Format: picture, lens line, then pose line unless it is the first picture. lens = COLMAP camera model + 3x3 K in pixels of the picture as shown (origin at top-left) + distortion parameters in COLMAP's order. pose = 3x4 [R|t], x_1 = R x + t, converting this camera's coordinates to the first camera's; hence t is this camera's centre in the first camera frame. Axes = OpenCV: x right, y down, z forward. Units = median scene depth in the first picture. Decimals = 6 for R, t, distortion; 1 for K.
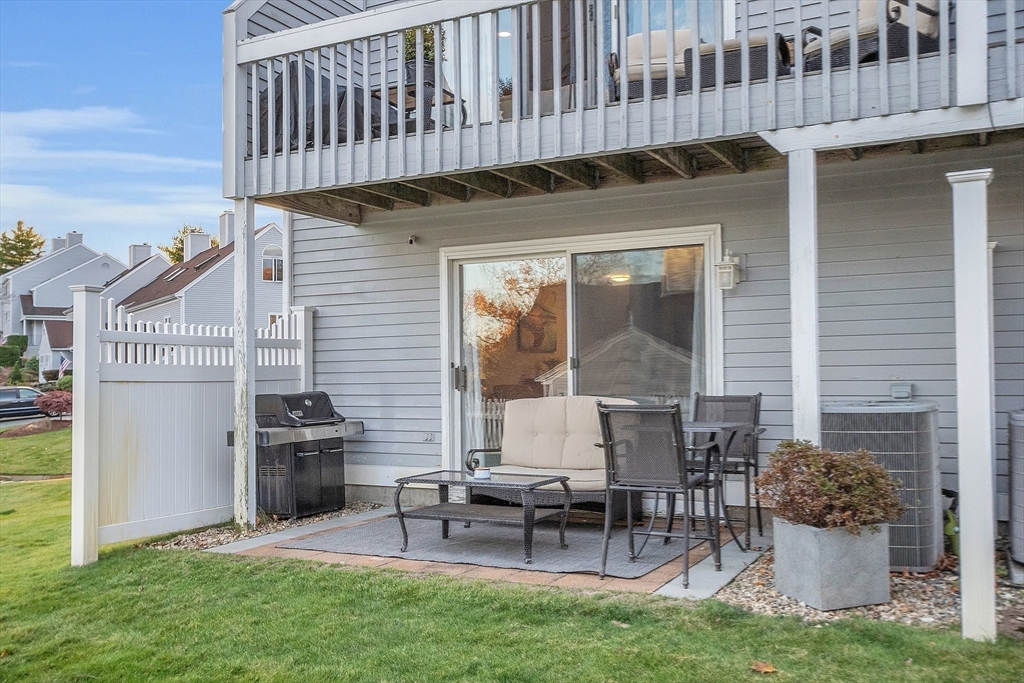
lens RADIAL K [[894.5, 0, 512.0], [0, 894.5, 341.5], [0, 0, 1]] dist [-0.002131, 0.002030]
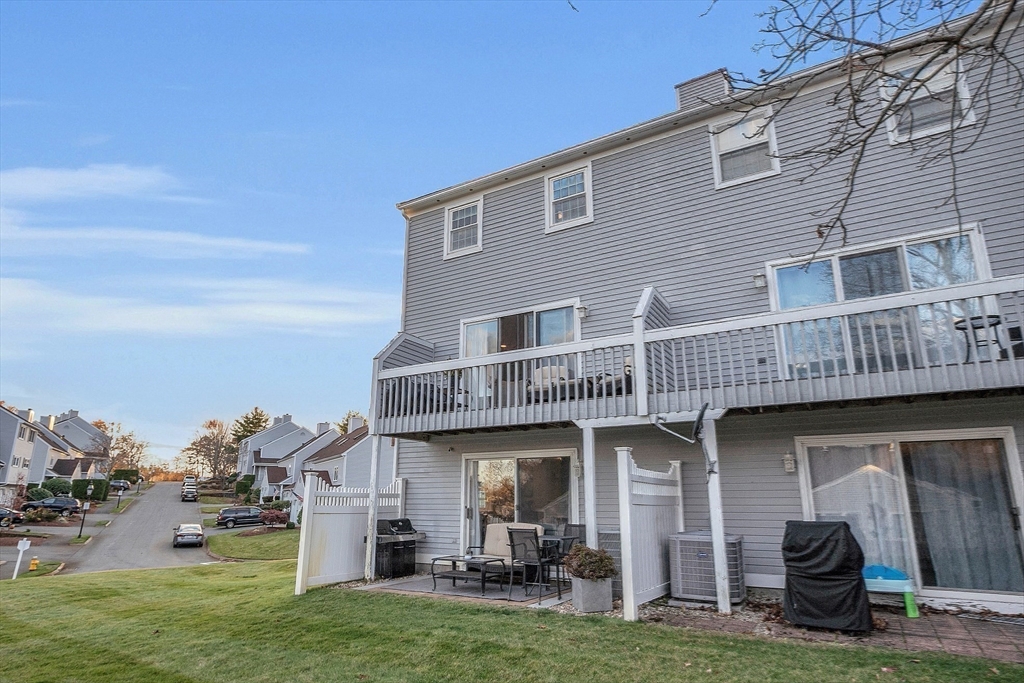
lens RADIAL K [[556.6, 0, 511.8], [0, 556.6, 362.9], [0, 0, 1]] dist [-0.011958, -0.000014]
pose [[0.997930, -0.001175, -0.064306, 0.140718], [-0.012028, 0.978786, -0.204532, -0.044411], [0.063182, 0.204882, 0.976745, -0.425394]]
